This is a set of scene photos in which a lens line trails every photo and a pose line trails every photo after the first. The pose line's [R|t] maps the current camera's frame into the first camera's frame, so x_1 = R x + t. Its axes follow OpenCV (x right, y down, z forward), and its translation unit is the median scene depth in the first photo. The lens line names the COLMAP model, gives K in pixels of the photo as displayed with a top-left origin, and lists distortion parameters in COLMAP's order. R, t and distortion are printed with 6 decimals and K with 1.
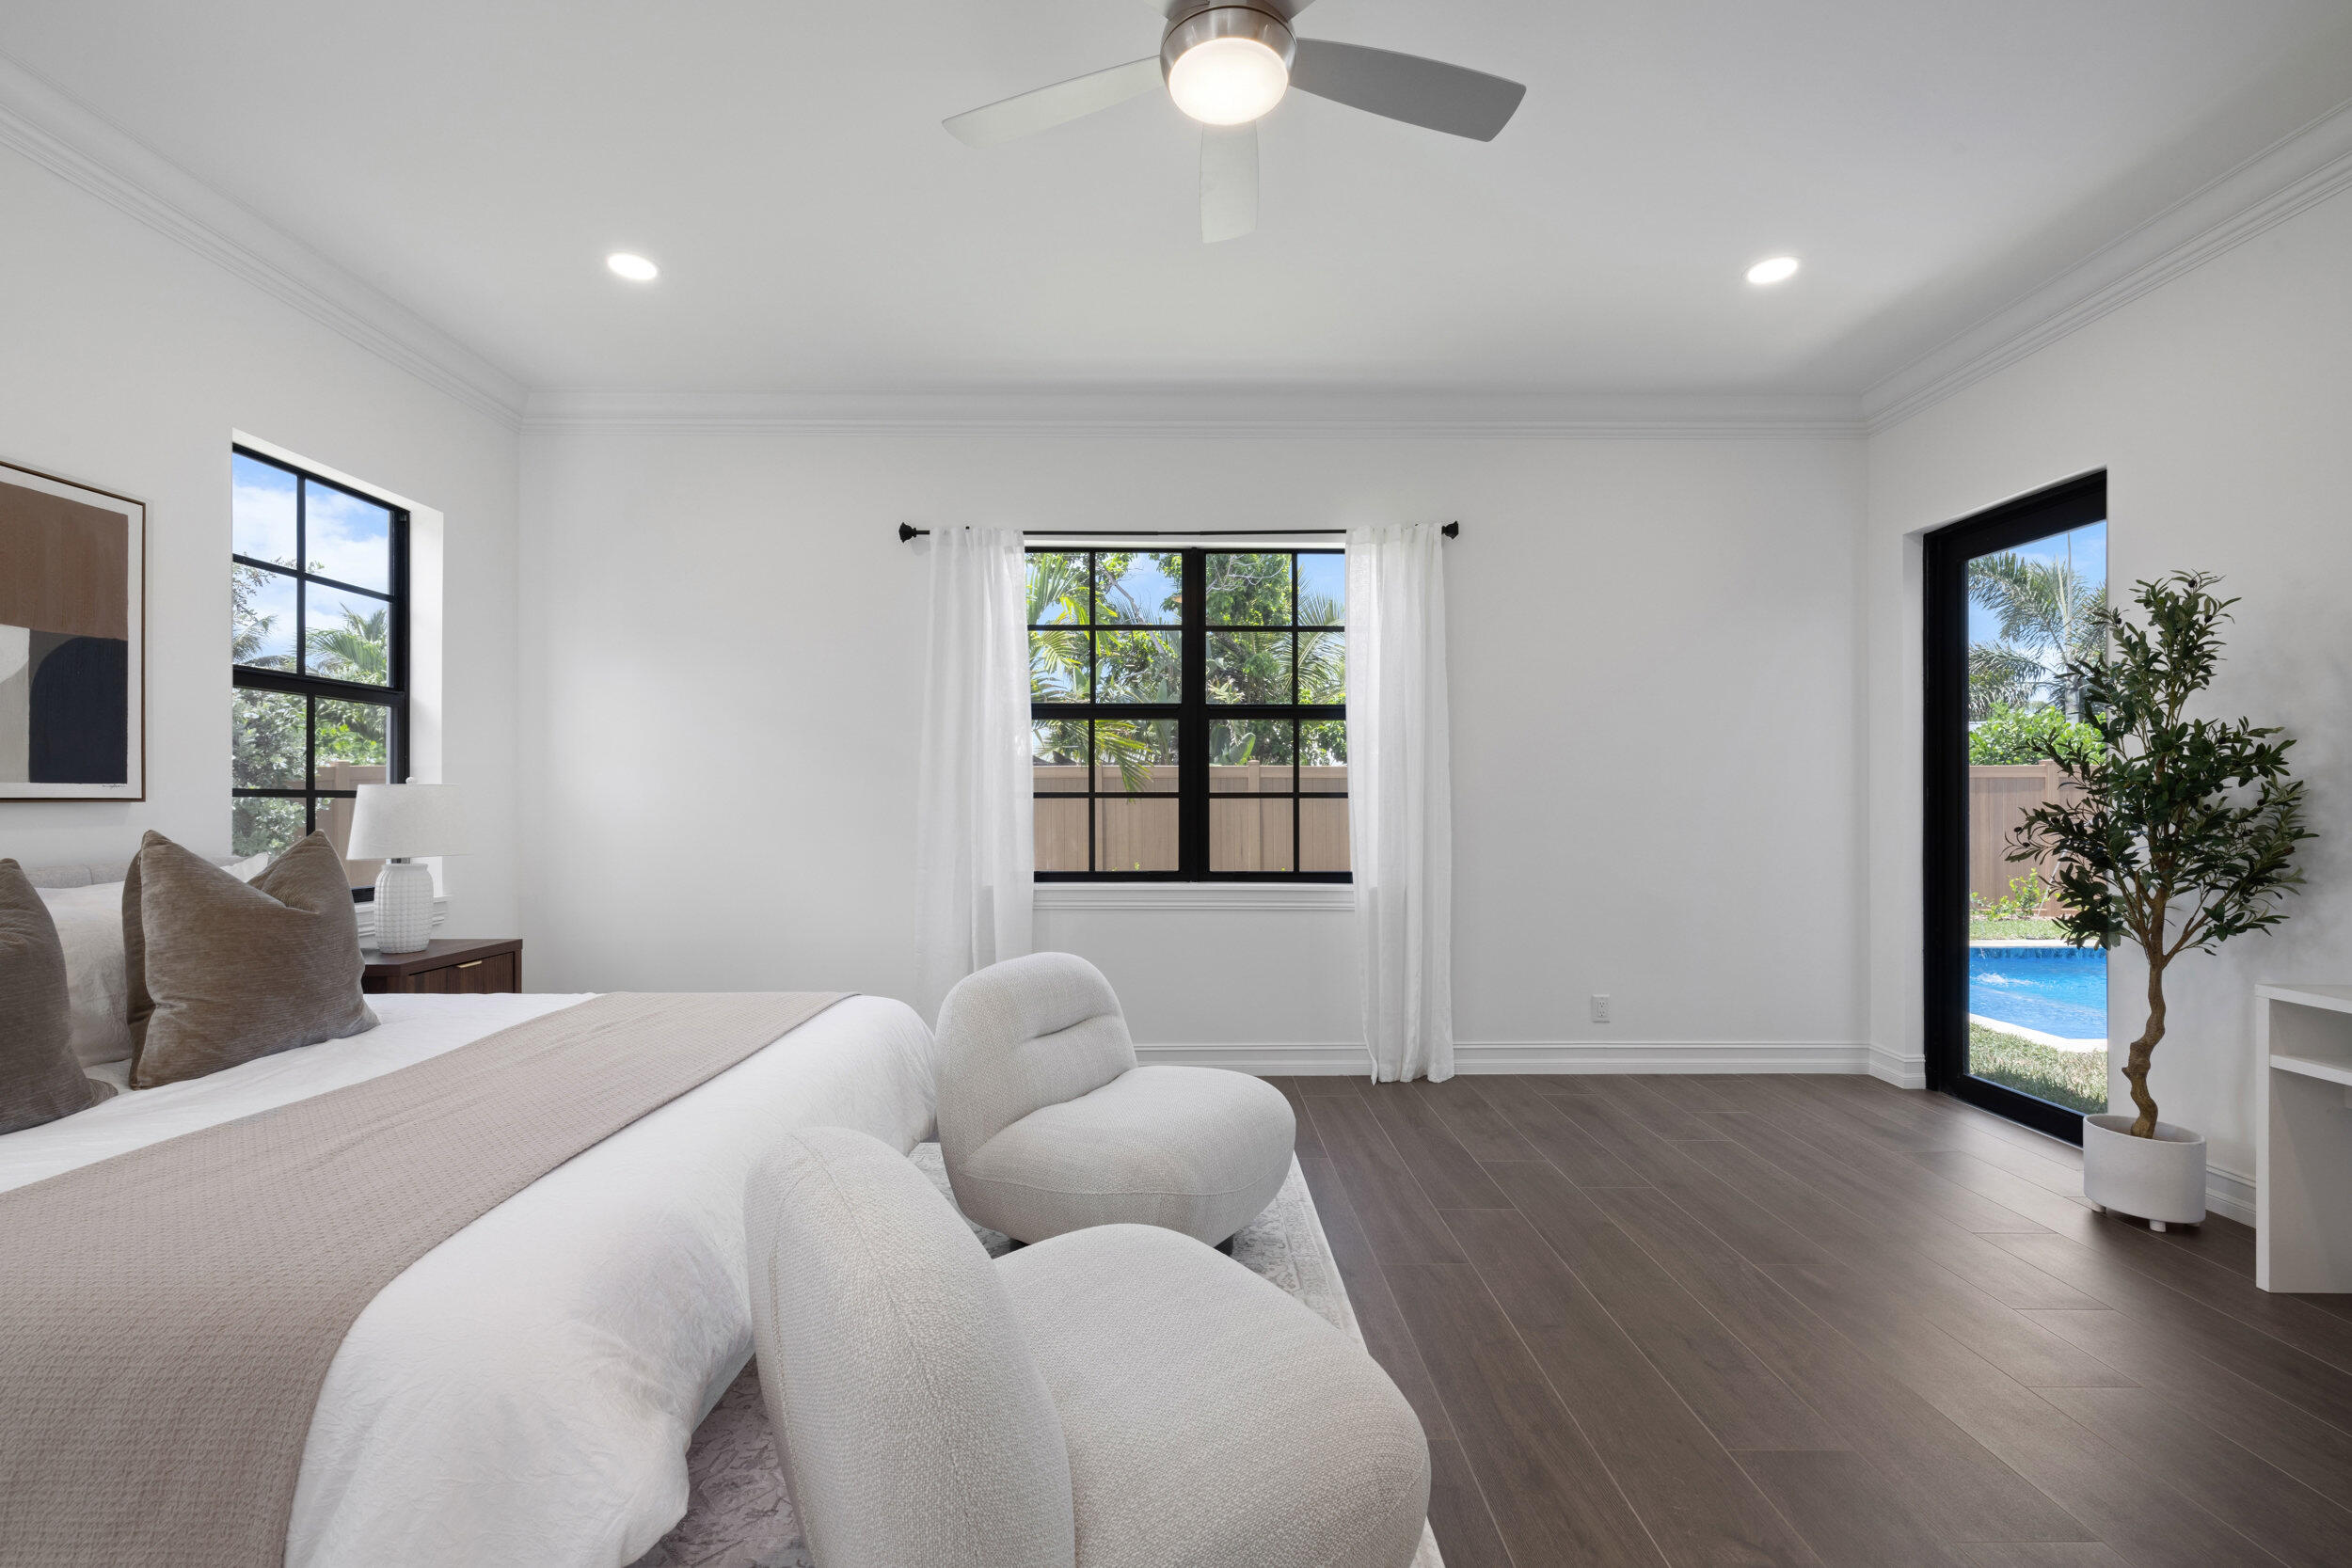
lens RADIAL K [[992.3, 0, 1174.7], [0, 992.3, 786.0], [0, 0, 1]] dist [0.001029, 0.000353]
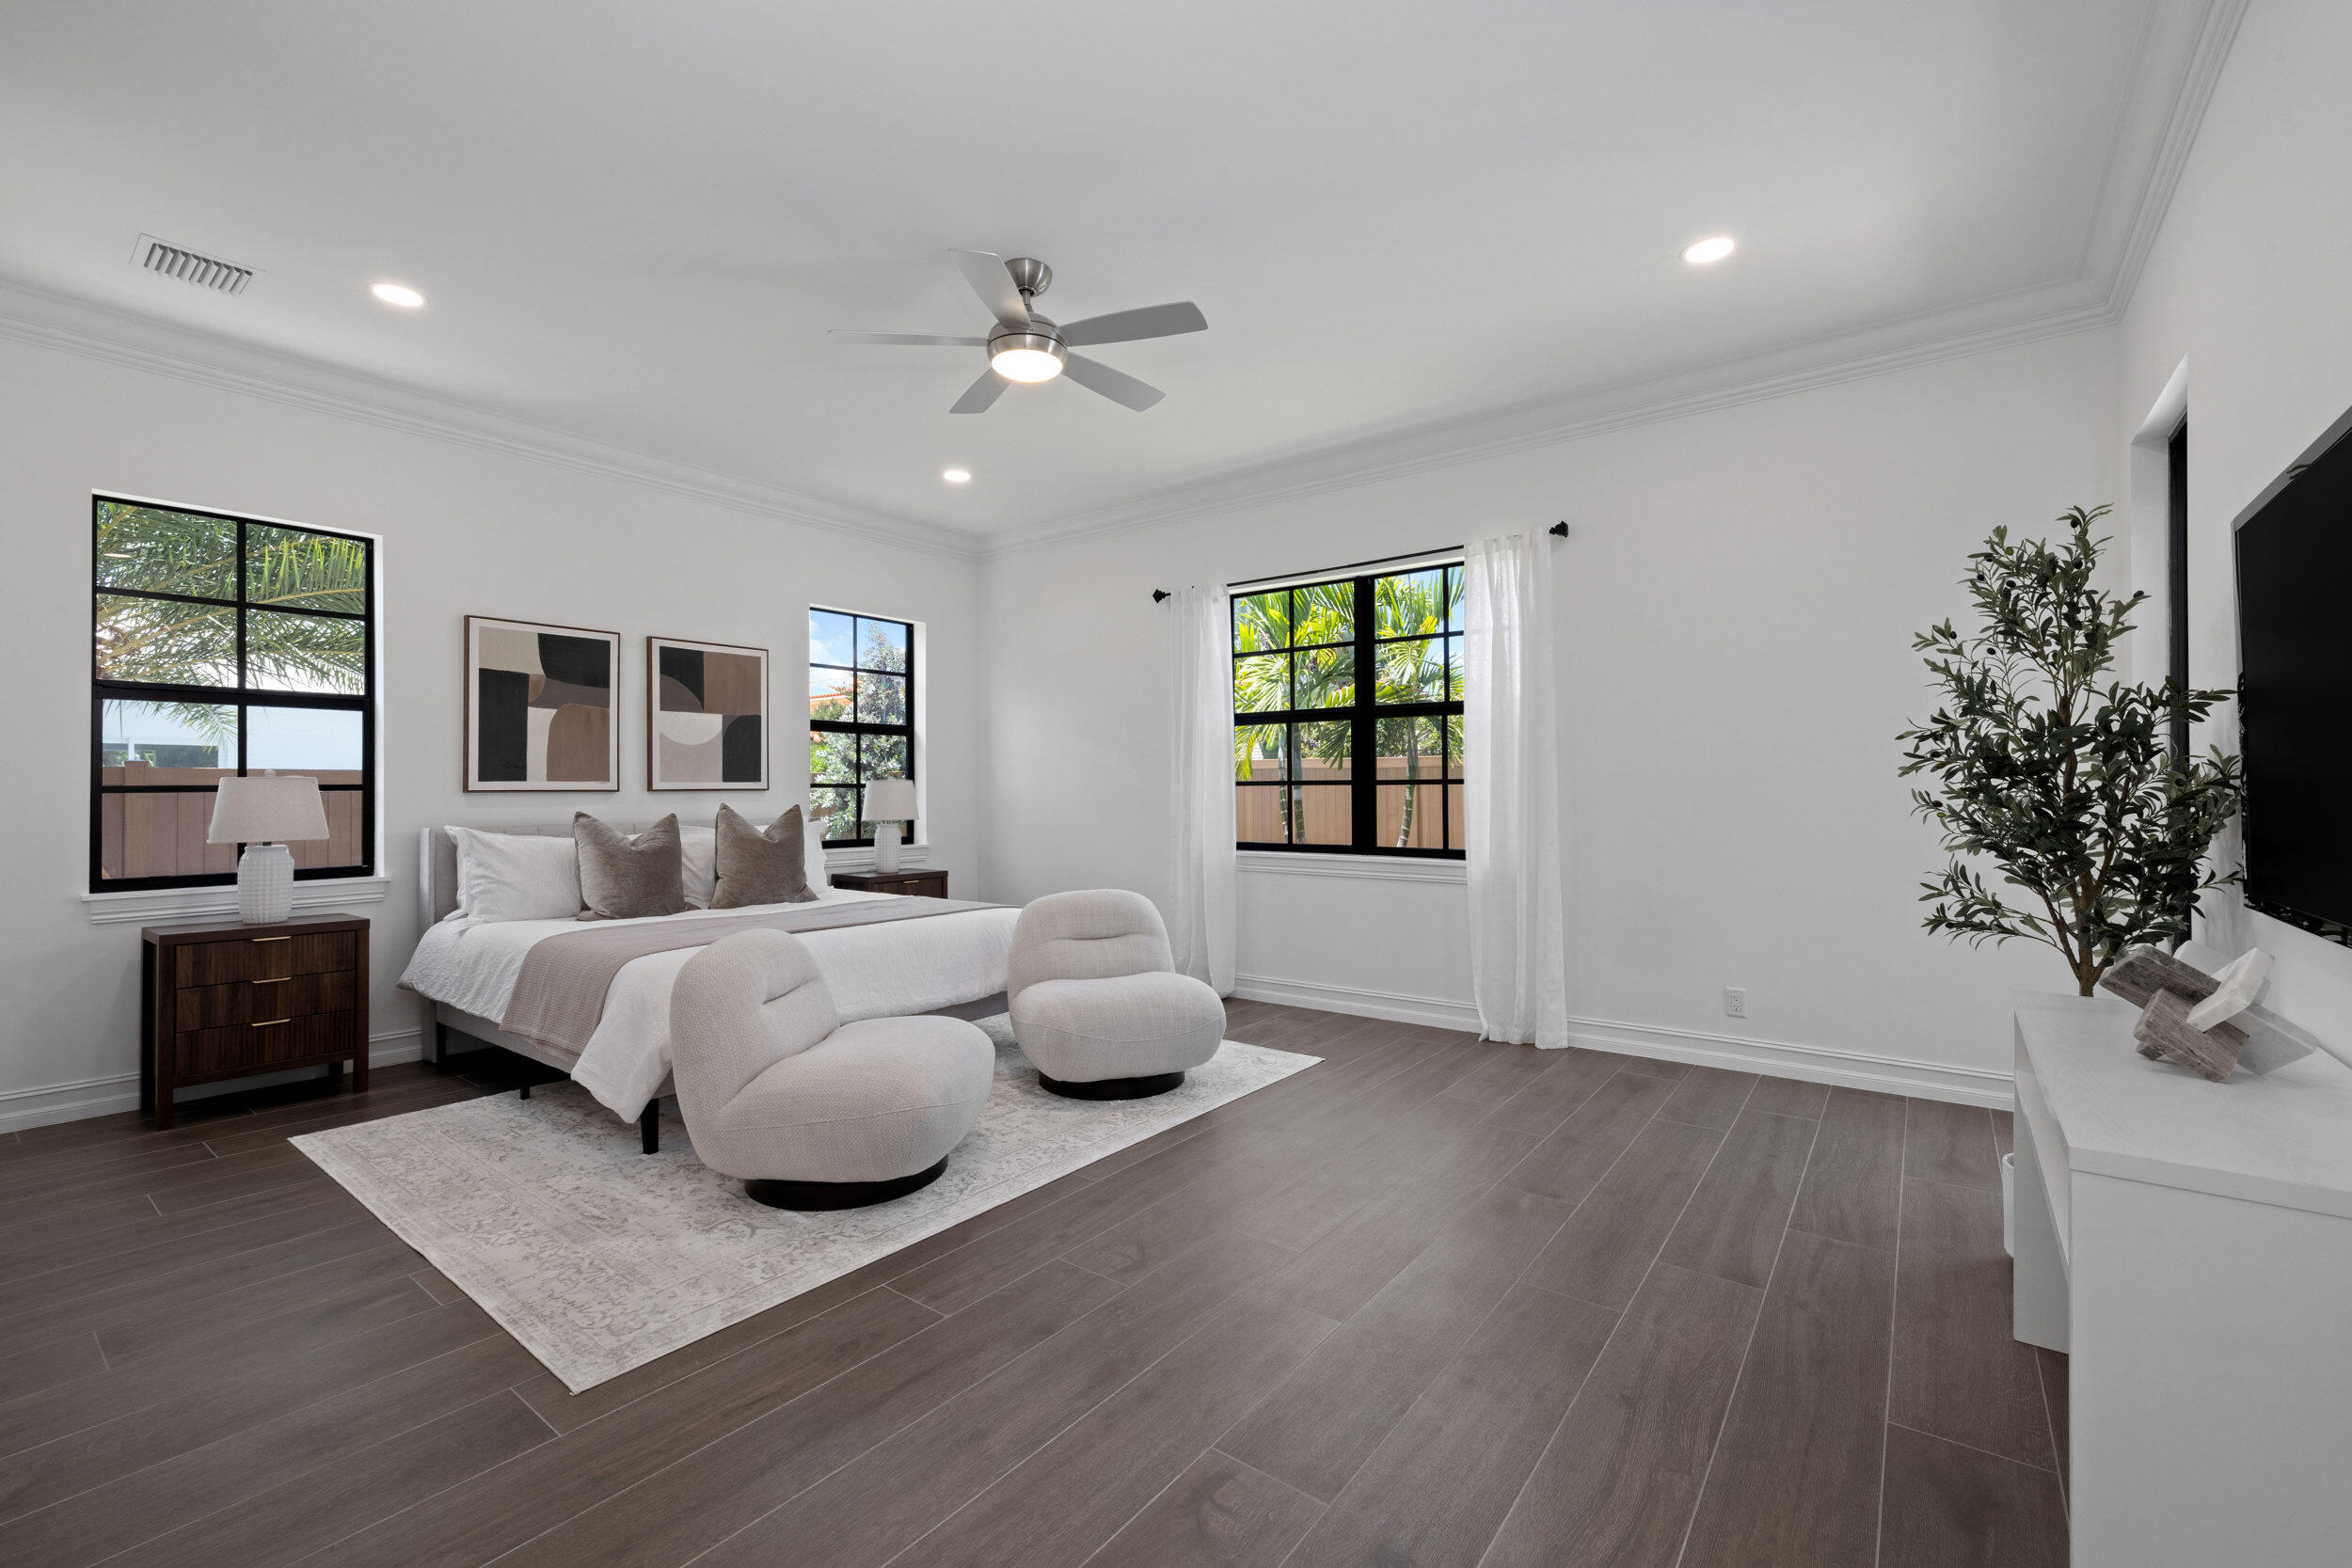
lens RADIAL K [[982.2, 0, 1173.9], [0, 982.2, 780.1], [0, 0, 1]] dist [-0.000012, 0.000647]
pose [[0.786669, -0.010361, -0.617288, 0.601843], [0.013077, 0.999914, -0.000118, 0.003666], [0.617237, -0.007980, 0.786737, -0.075796]]
